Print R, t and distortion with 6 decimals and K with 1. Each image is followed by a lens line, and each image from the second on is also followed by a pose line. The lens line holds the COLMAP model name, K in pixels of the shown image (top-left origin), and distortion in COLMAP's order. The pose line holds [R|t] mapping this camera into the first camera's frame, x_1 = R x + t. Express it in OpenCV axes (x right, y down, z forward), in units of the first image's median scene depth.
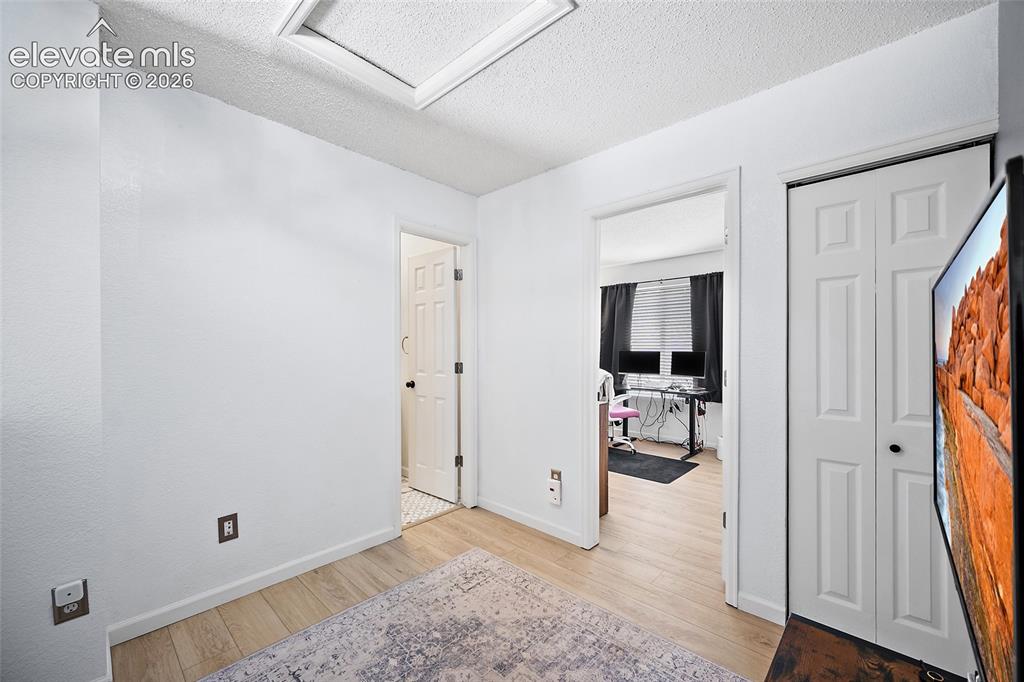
lens RADIAL K [[411.1, 0, 514.6], [0, 411.1, 346.2], [0, 0, 1]] dist [-0.000295, 0.000511]
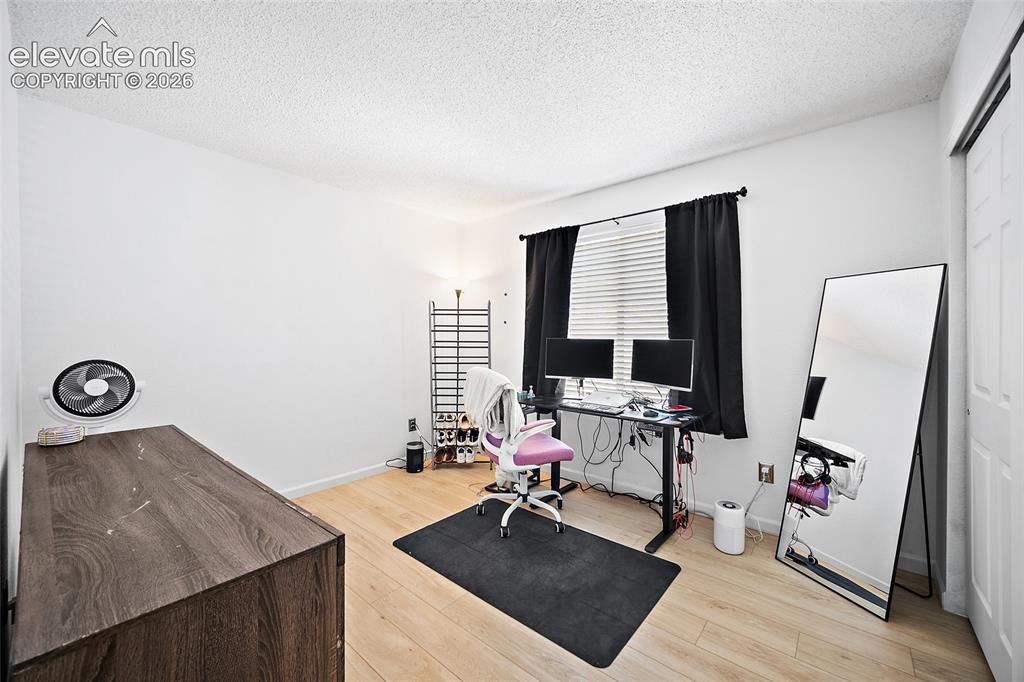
lens RADIAL K [[411.1, 0, 508.5], [0, 411.1, 334.9], [0, 0, 1]] dist [-0.000295, 0.000511]
pose [[0.999579, 0.002006, 0.028950, 0.196384], [-0.002010, 0.999998, 0.000115, 0.006648], [-0.028950, -0.000173, 0.999581, 0.443219]]
